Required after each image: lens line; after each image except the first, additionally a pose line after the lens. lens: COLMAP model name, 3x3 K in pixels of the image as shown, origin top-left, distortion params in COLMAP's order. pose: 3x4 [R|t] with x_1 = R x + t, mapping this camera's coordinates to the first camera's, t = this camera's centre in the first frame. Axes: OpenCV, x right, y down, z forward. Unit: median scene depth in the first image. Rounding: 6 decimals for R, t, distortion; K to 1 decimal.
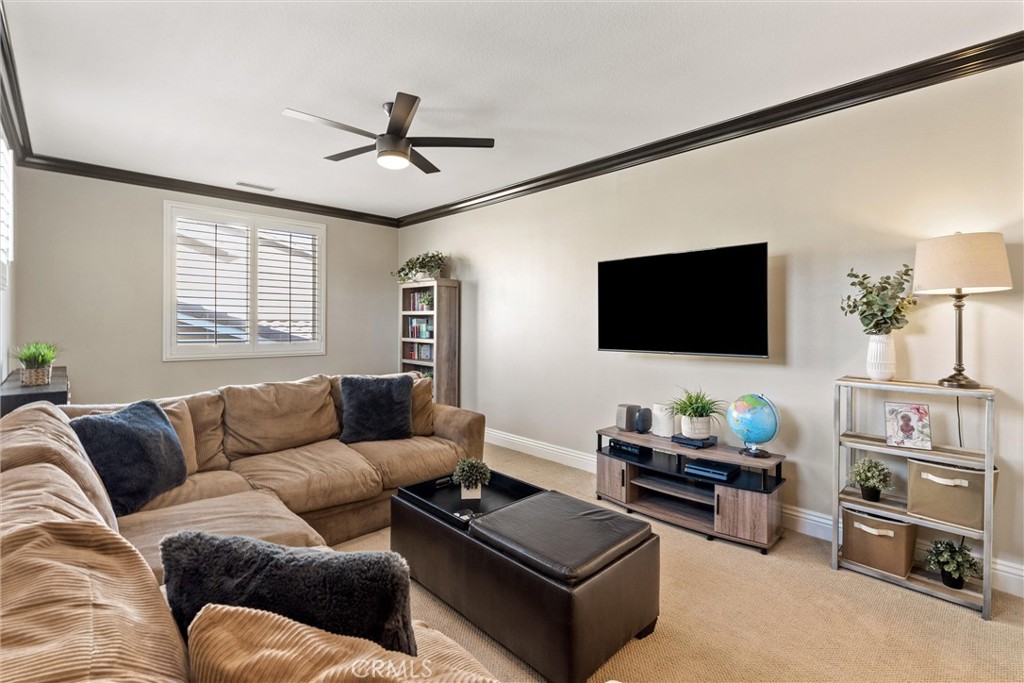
lens RADIAL K [[461.1, 0, 511.9], [0, 461.1, 319.4], [0, 0, 1]] dist [-0.000713, 0.000002]
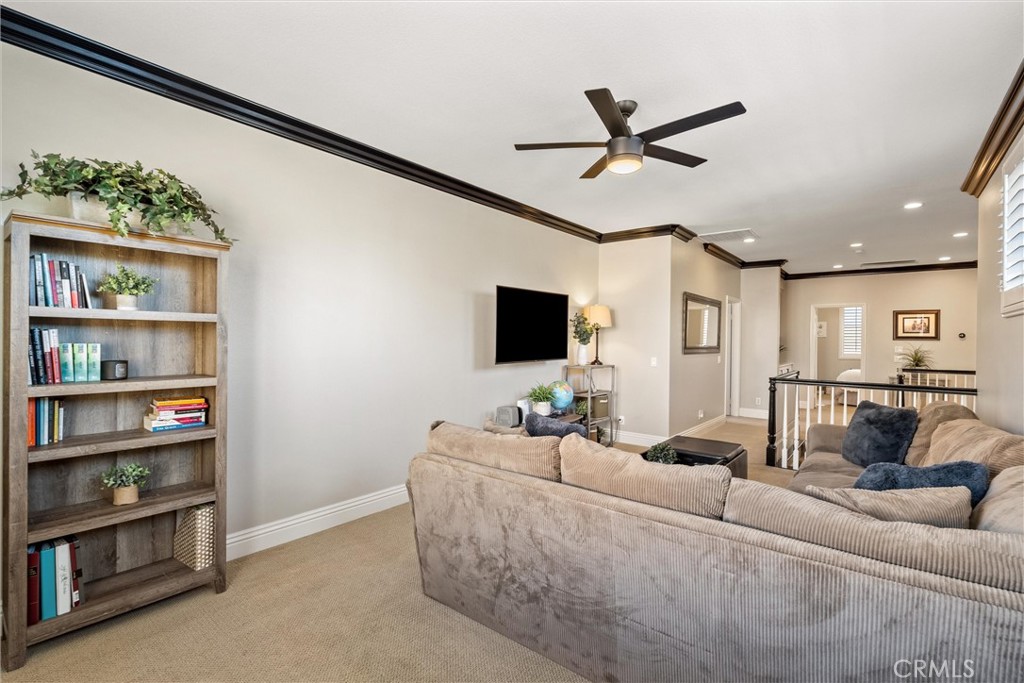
lens RADIAL K [[456.7, 0, 514.4], [0, 456.7, 345.5], [0, 0, 1]] dist [-0.002418, 0.000087]
pose [[-0.120471, -0.017311, 0.992566, -1.035942], [-0.011019, 0.999810, 0.016100, 0.003521], [-0.992656, -0.008997, -0.120639, 1.233512]]
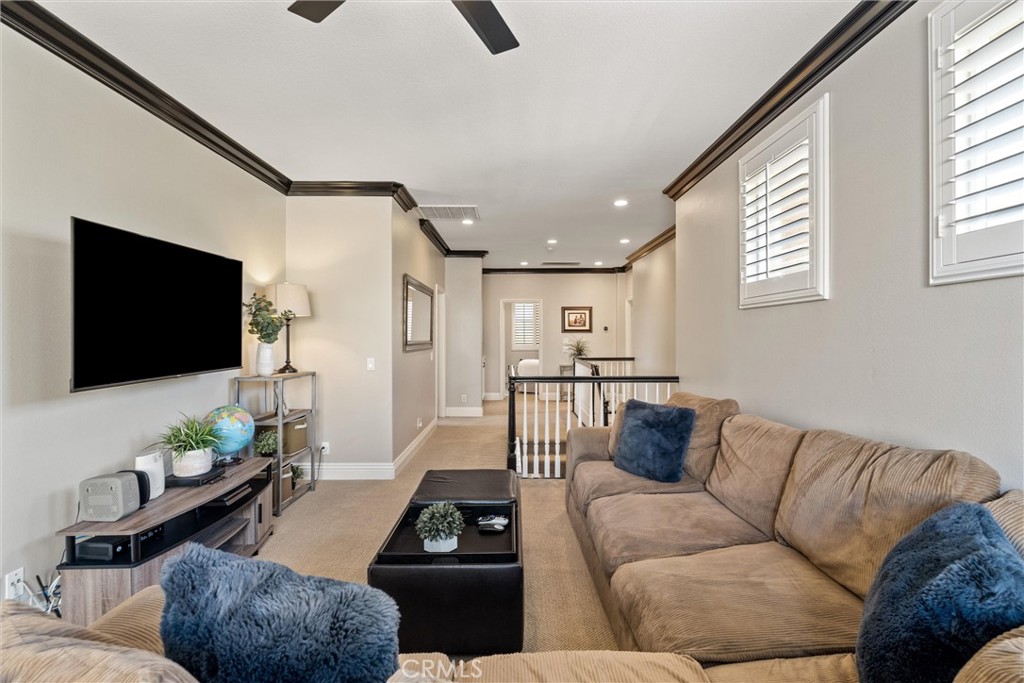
lens RADIAL K [[468.0, 0, 516.7], [0, 468.0, 336.7], [0, 0, 1]] dist [0.000987, 0.000279]
pose [[-0.725080, -0.003506, 0.688655, -0.584913], [-0.000908, 0.999991, 0.004135, 0.004125], [-0.688664, 0.002373, -0.725077, 1.174237]]
